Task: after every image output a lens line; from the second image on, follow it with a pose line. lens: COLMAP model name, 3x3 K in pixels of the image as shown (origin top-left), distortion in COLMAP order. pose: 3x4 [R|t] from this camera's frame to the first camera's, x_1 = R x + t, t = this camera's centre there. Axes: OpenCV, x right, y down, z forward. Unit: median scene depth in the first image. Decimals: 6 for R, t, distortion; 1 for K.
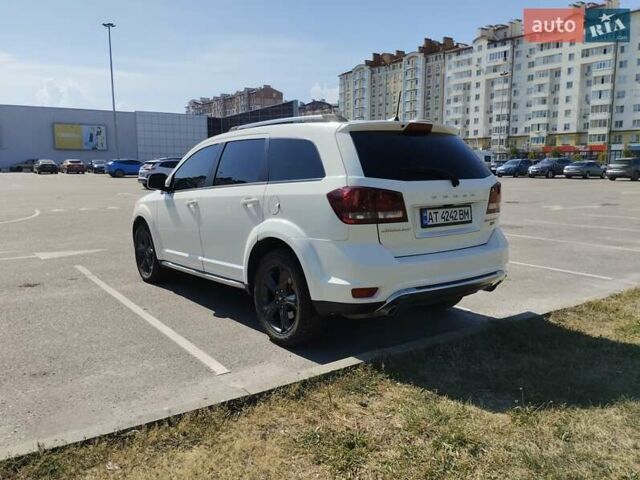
lens RADIAL K [[555.1, 0, 314.9], [0, 555.1, 243.2], [0, 0, 1]] dist [0.038732, -0.014328]
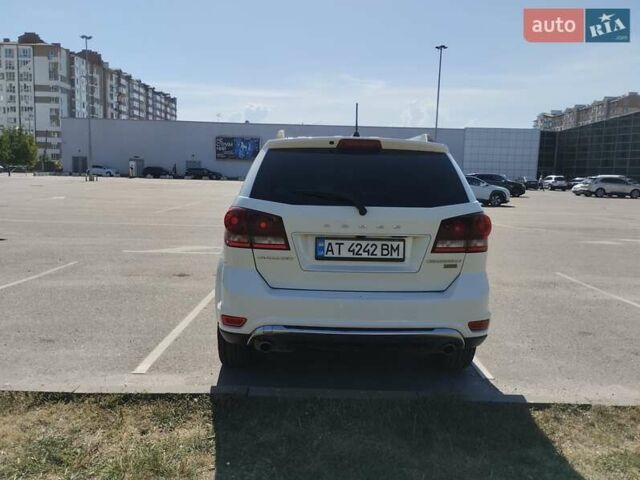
lens RADIAL K [[555.1, 0, 321.0], [0, 555.1, 237.7], [0, 0, 1]] dist [0.038732, -0.014328]
pose [[0.805796, 0.087554, -0.585686, 0.685111], [-0.108779, 0.994065, -0.001056, -0.060072], [0.582117, 0.064561, 0.810538, 0.295978]]
